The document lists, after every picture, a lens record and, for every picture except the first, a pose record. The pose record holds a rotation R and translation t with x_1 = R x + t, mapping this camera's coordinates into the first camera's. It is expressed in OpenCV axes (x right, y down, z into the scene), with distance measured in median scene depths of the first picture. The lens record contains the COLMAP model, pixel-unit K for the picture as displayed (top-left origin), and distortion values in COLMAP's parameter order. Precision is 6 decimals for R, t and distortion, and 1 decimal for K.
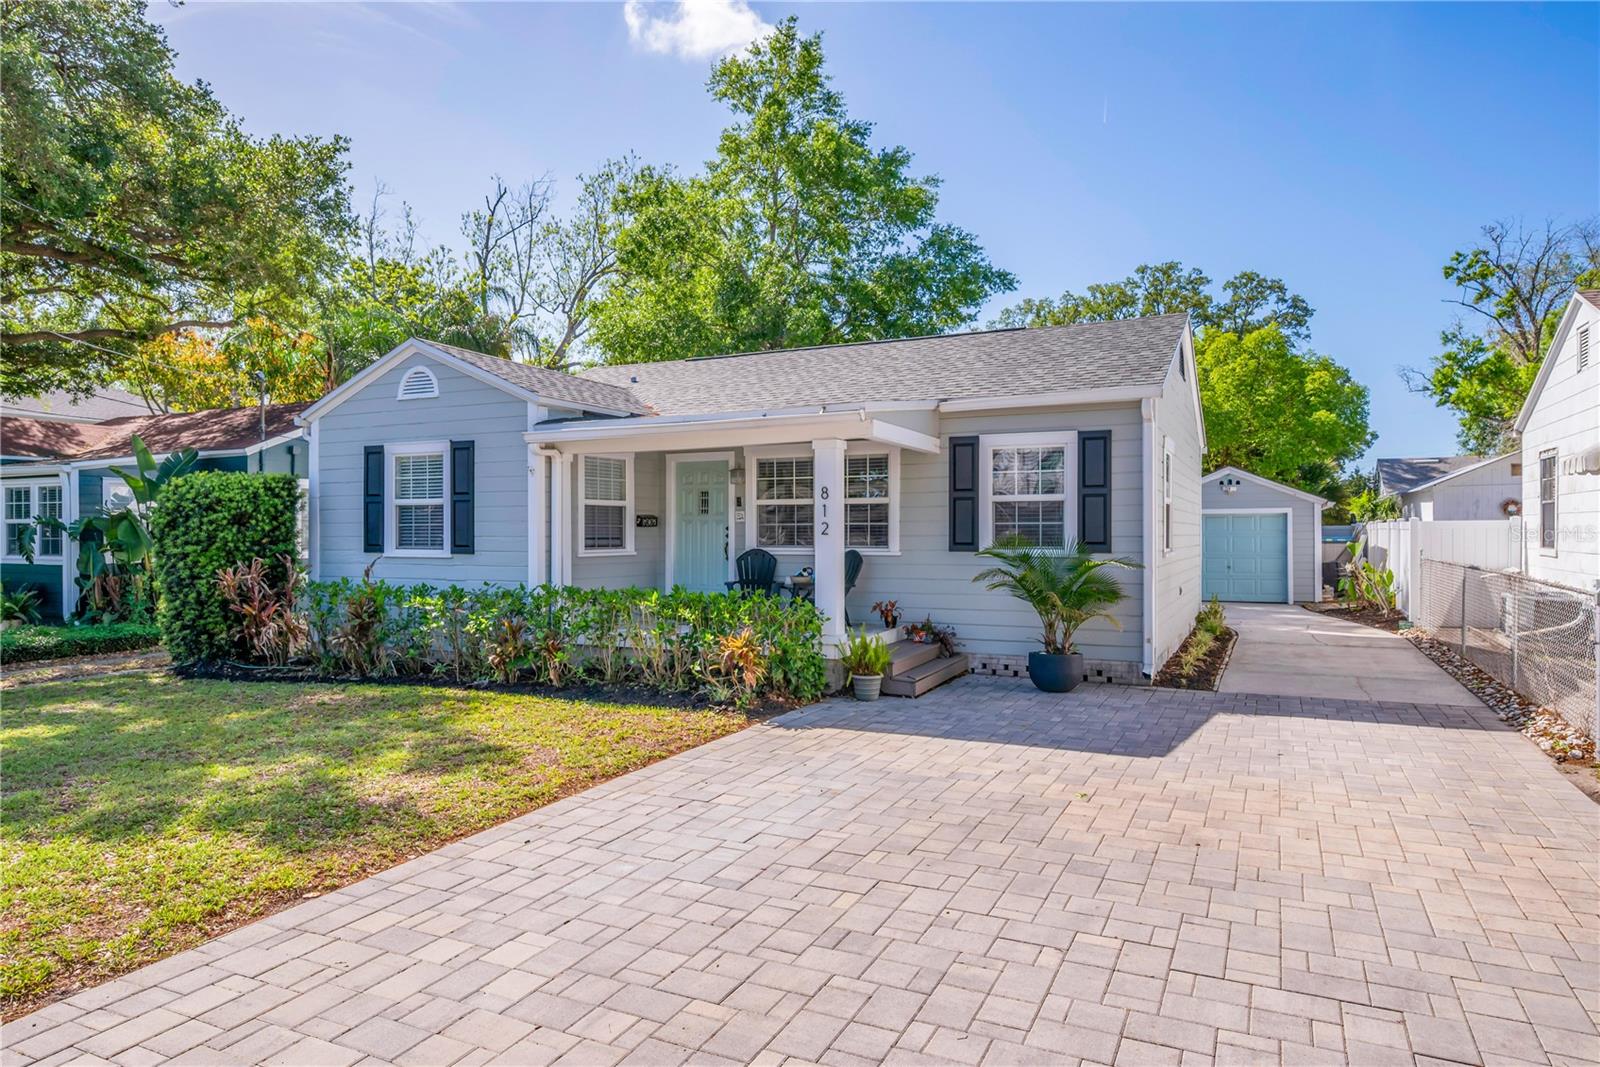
lens RADIAL K [[959.7, 0, 799.9], [0, 959.7, 530.9], [0, 0, 1]] dist [0.001825, 0.000081]
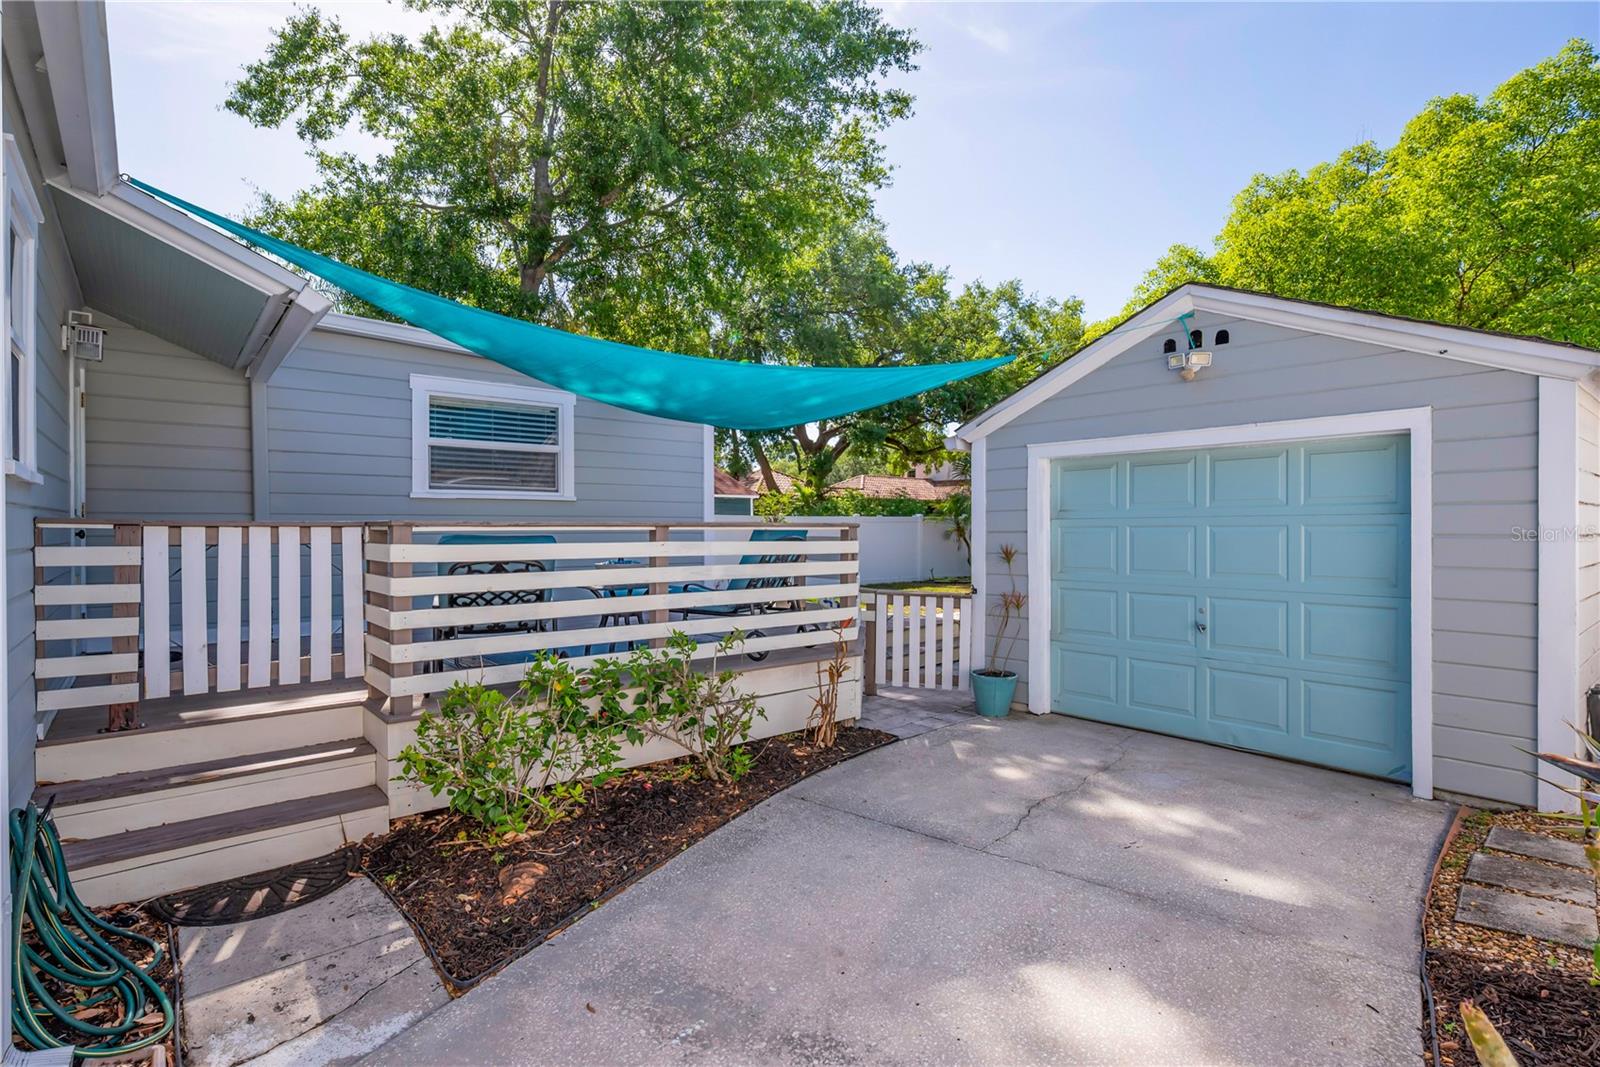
lens RADIAL K [[781.4, 0, 796.7], [0, 781.4, 536.3], [0, 0, 1]] dist [0.001693, -0.000045]
pose [[0.911276, 0.006620, -0.411744, 0.394810], [-0.003133, 0.999953, 0.009142, 0.006736], [0.411785, -0.007041, 0.911254, 0.663787]]
